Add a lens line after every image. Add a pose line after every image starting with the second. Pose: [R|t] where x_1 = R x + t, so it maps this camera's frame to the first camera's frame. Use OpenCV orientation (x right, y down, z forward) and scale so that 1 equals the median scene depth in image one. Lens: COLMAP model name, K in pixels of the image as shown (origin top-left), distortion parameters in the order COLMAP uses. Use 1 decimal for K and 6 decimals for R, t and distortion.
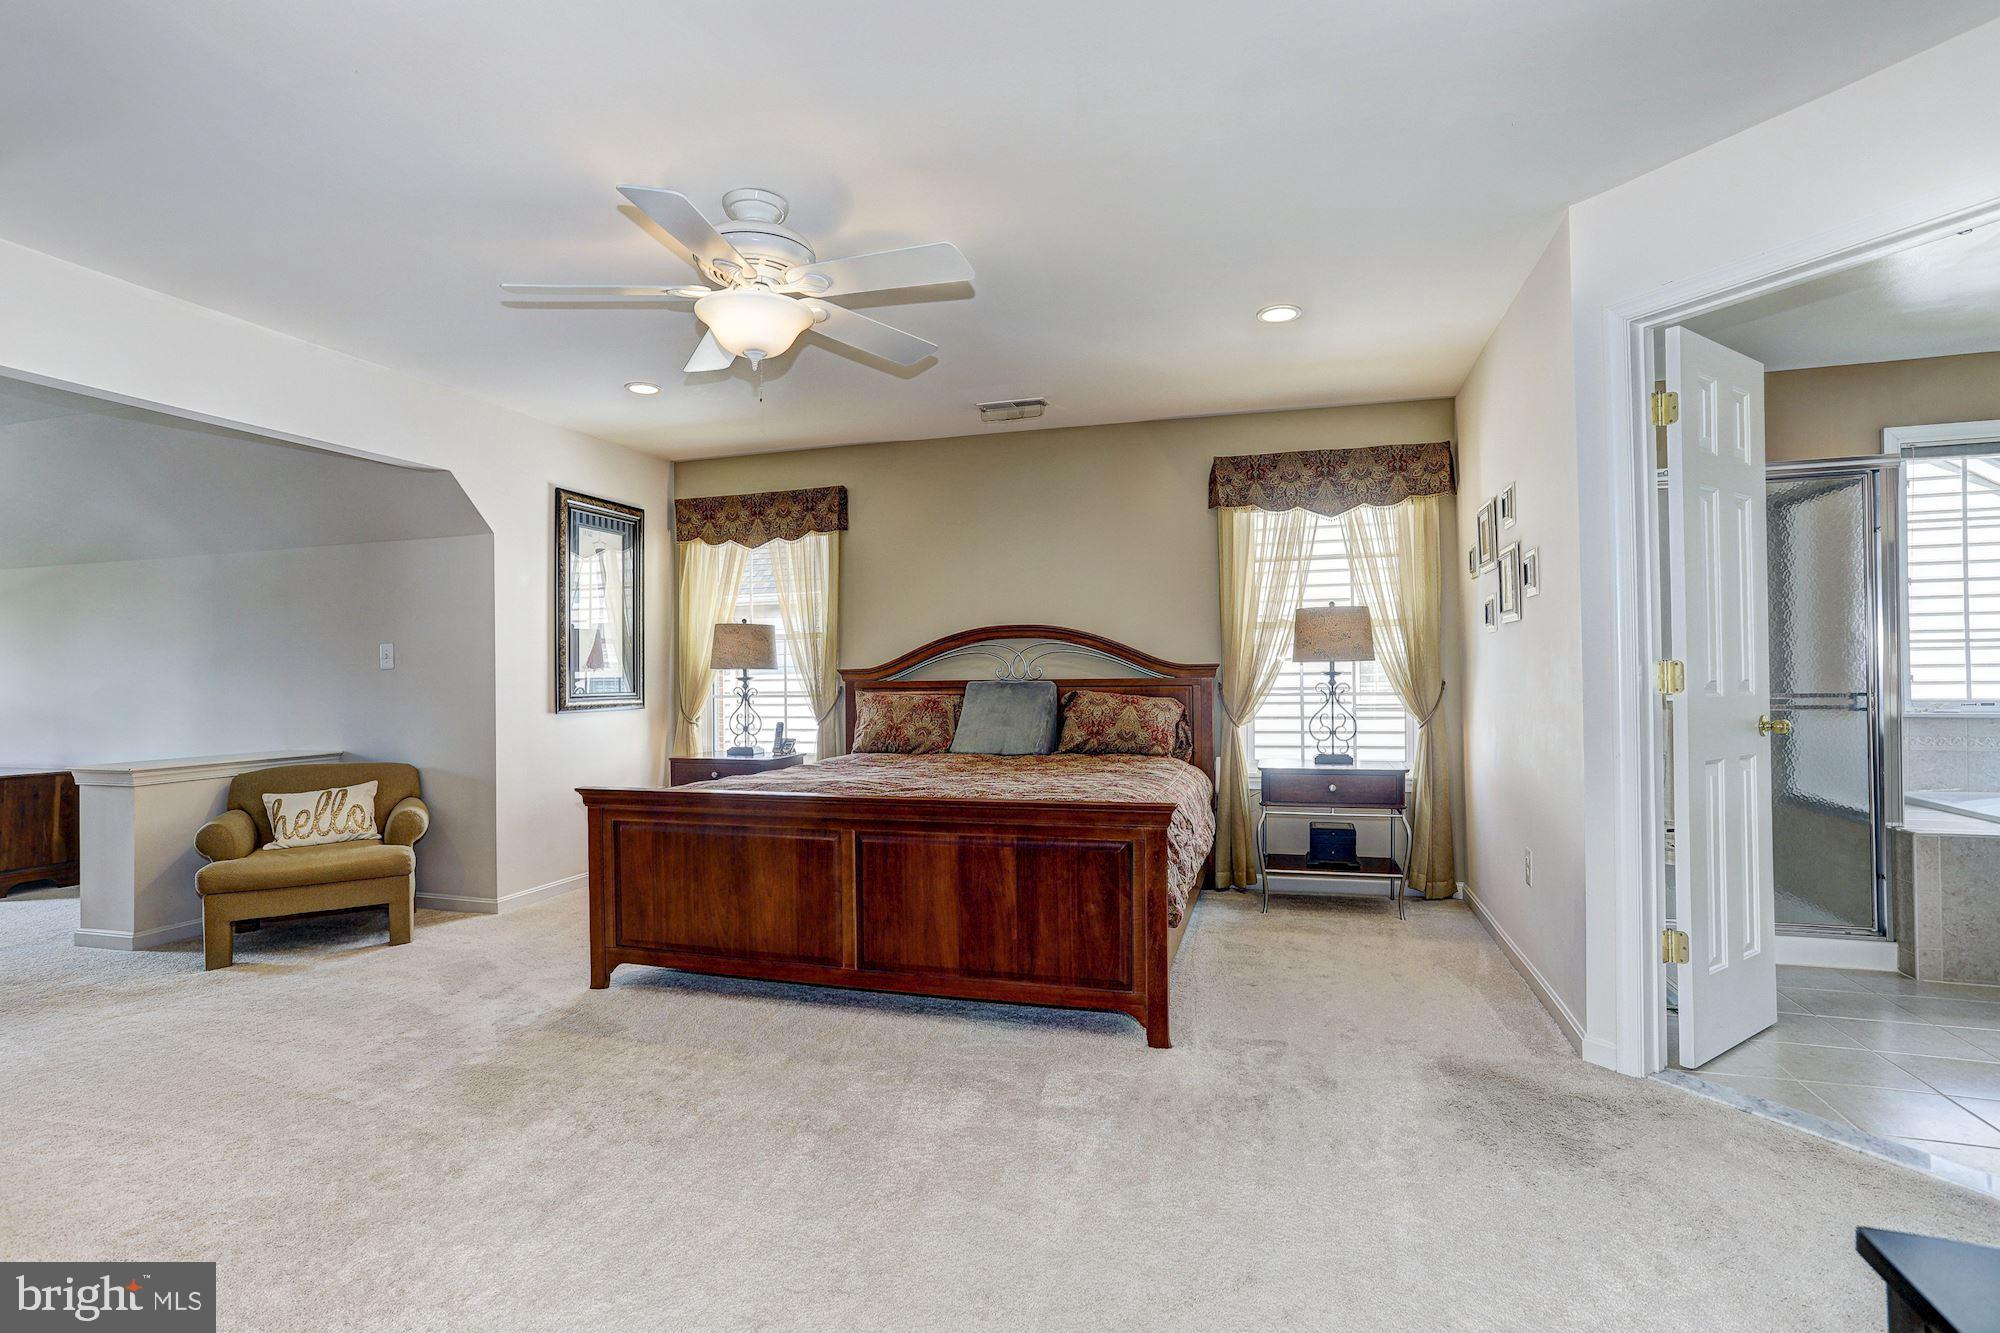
lens RADIAL K [[971.9, 0, 988.9], [0, 971.9, 665.5], [0, 0, 1]] dist [-0.061204, 0.039761]
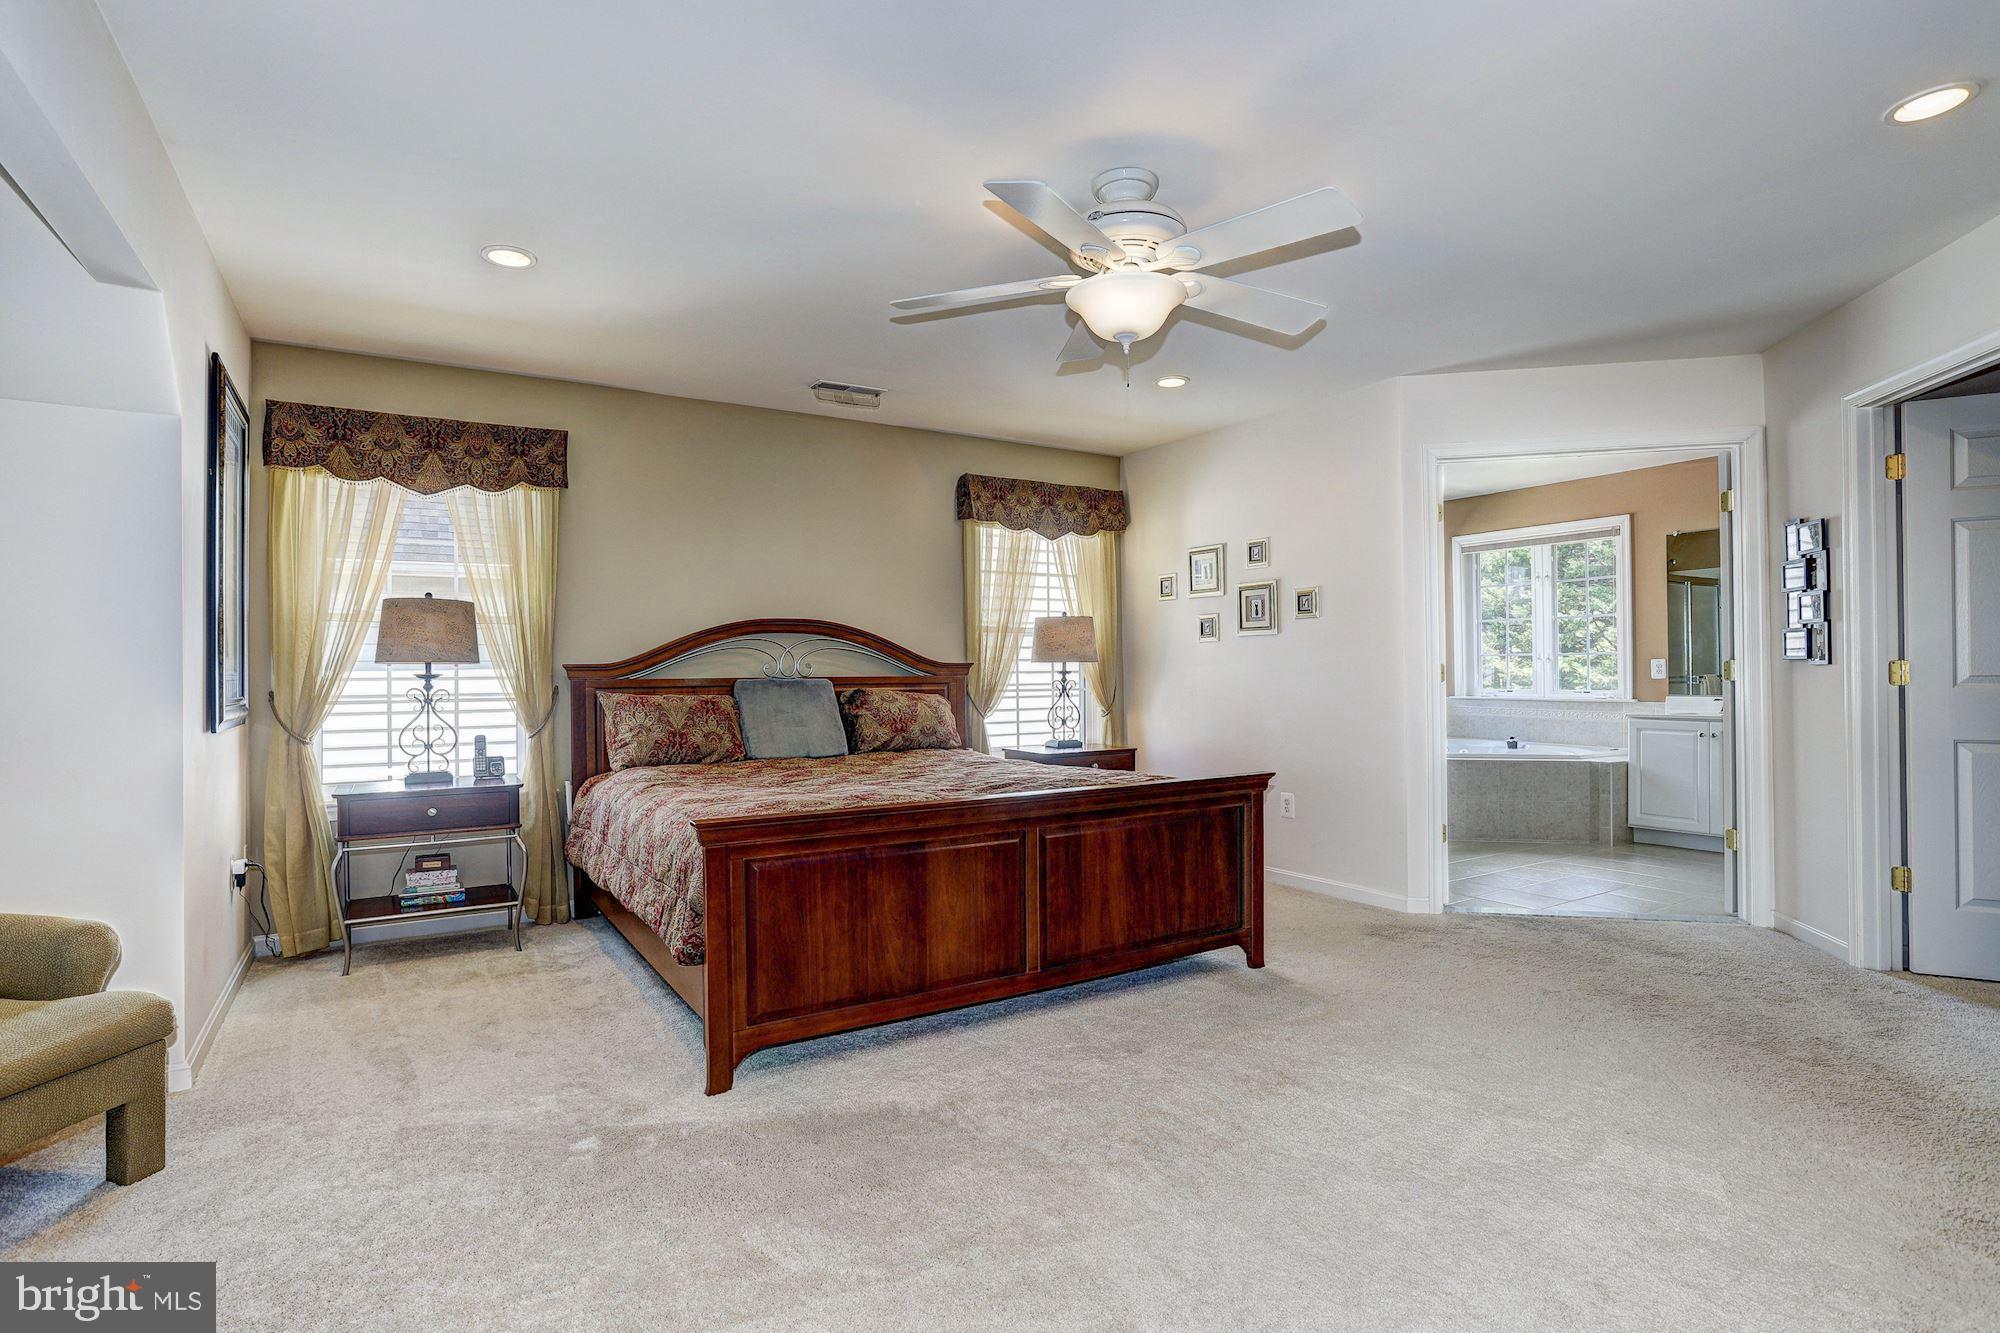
lens RADIAL K [[995.6, 0, 991.0], [0, 995.6, 671.7], [0, 0, 1]] dist [-0.063306, 0.031067]
pose [[0.657075, 0.006143, 0.753800, -0.593855], [-0.007478, 0.999971, -0.001631, 0.009598], [-0.753788, -0.004565, 0.657101, 0.244937]]
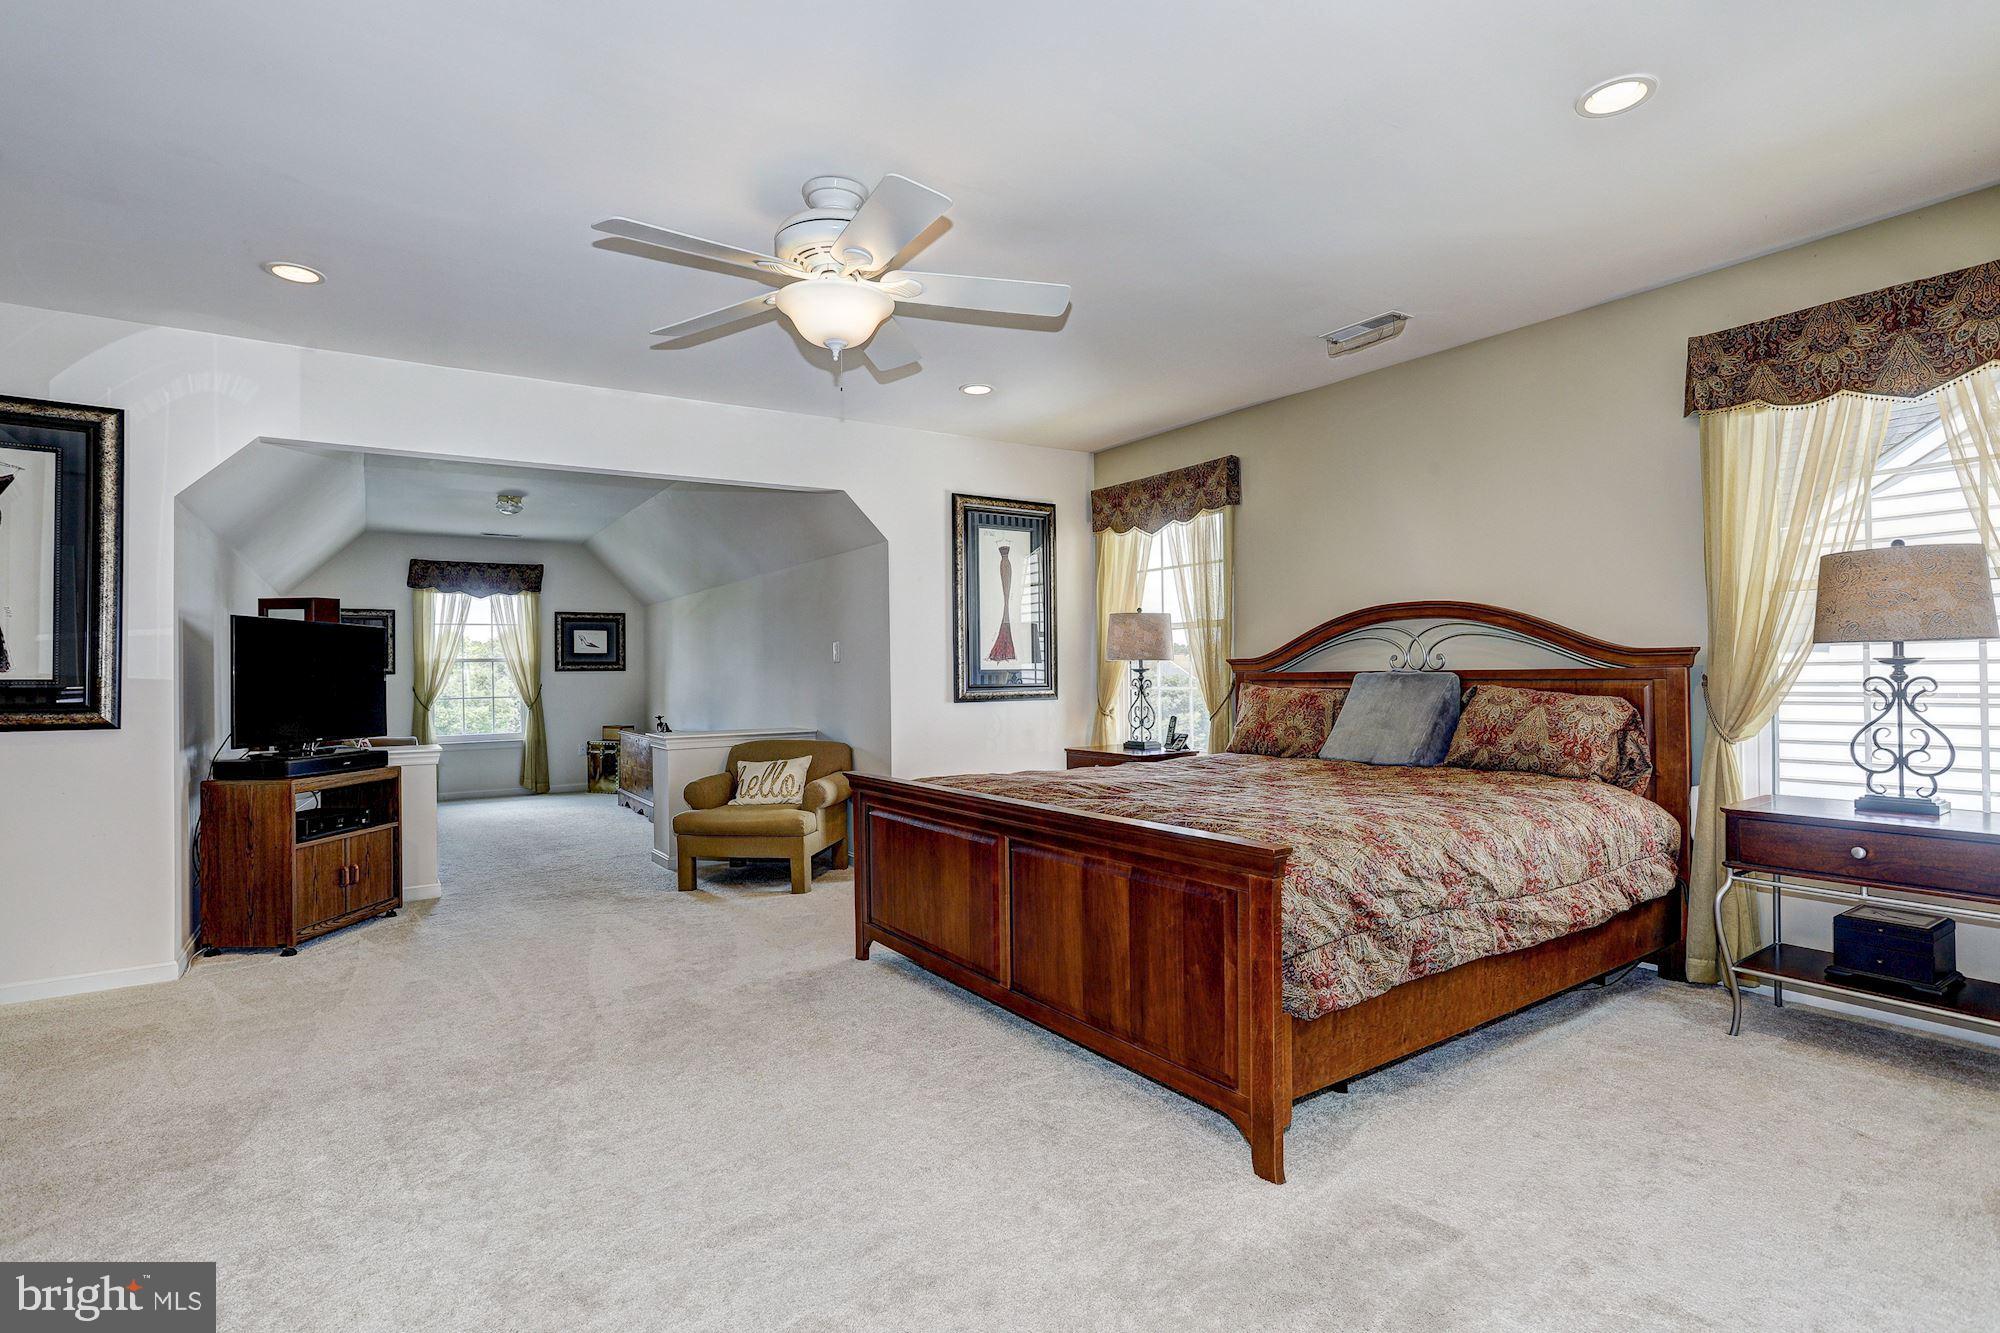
lens RADIAL K [[971.9, 0, 988.9], [0, 971.9, 665.5], [0, 0, 1]] dist [-0.061204, 0.039761]
pose [[0.771960, -0.003465, -0.635662, 0.277724], [0.010794, 0.999912, 0.007657, 0.000525], [0.635580, -0.012772, 0.771930, 0.182010]]
